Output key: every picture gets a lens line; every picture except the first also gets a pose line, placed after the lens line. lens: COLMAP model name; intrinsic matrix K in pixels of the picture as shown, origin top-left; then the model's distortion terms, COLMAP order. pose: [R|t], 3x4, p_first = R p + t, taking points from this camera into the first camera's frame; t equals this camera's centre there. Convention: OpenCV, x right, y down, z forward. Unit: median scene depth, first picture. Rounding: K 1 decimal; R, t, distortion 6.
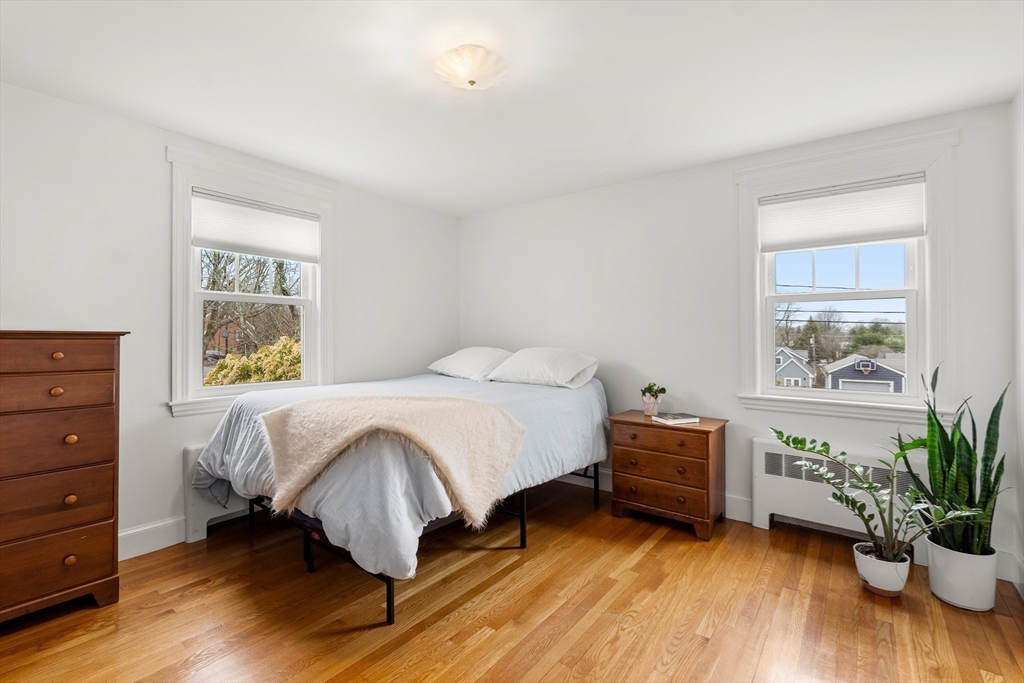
lens RADIAL K [[456.0, 0, 509.1], [0, 456.0, 335.6], [0, 0, 1]] dist [-0.004457, -0.000910]
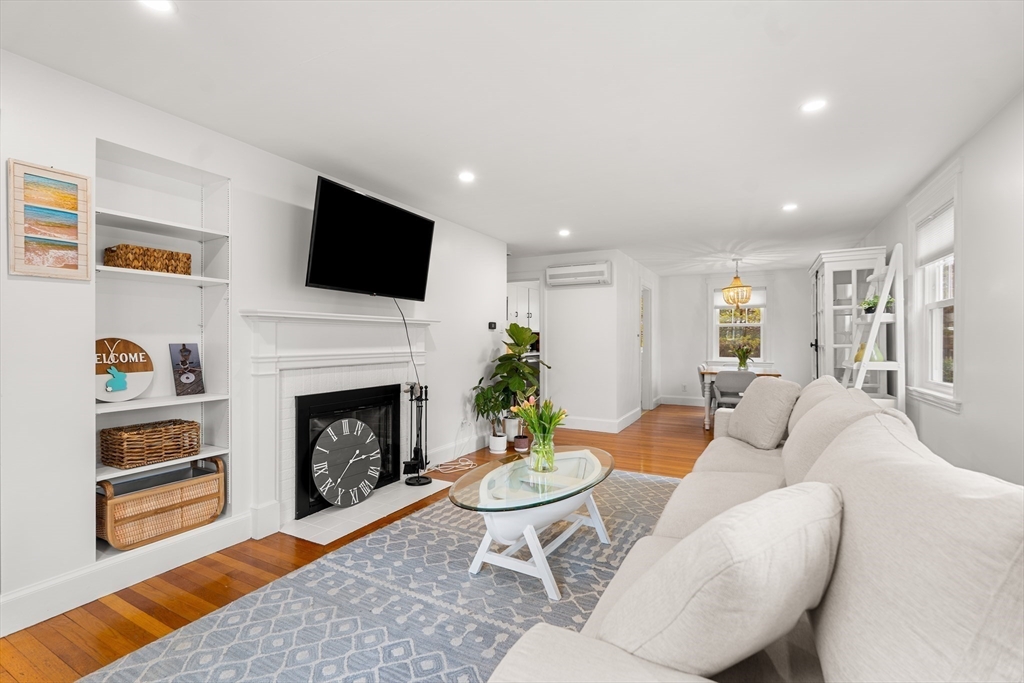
lens RADIAL K [[456.0, 0, 510.9], [0, 456.0, 341.5], [0, 0, 1]] dist [-0.004457, -0.000910]
pose [[0.180005, 0.002020, -0.983664, 2.129460], [0.003405, 0.999991, 0.002677, 0.001277], [0.983660, -0.003831, 0.179997, -0.909054]]
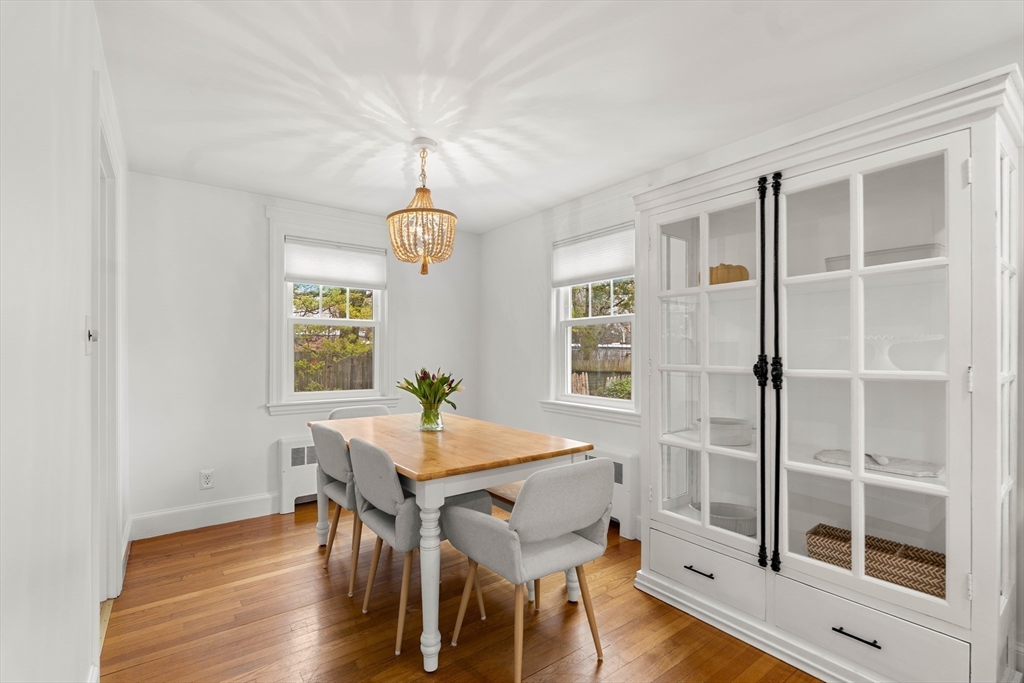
lens RADIAL K [[456.0, 0, 514.5], [0, 456.0, 352.5], [0, 0, 1]] dist [-0.004457, -0.000910]
pose [[0.968935, -0.006162, -0.247240, 0.248893], [0.007870, 0.999952, 0.005919, -0.003621], [0.247191, -0.007681, 0.968936, -0.079544]]
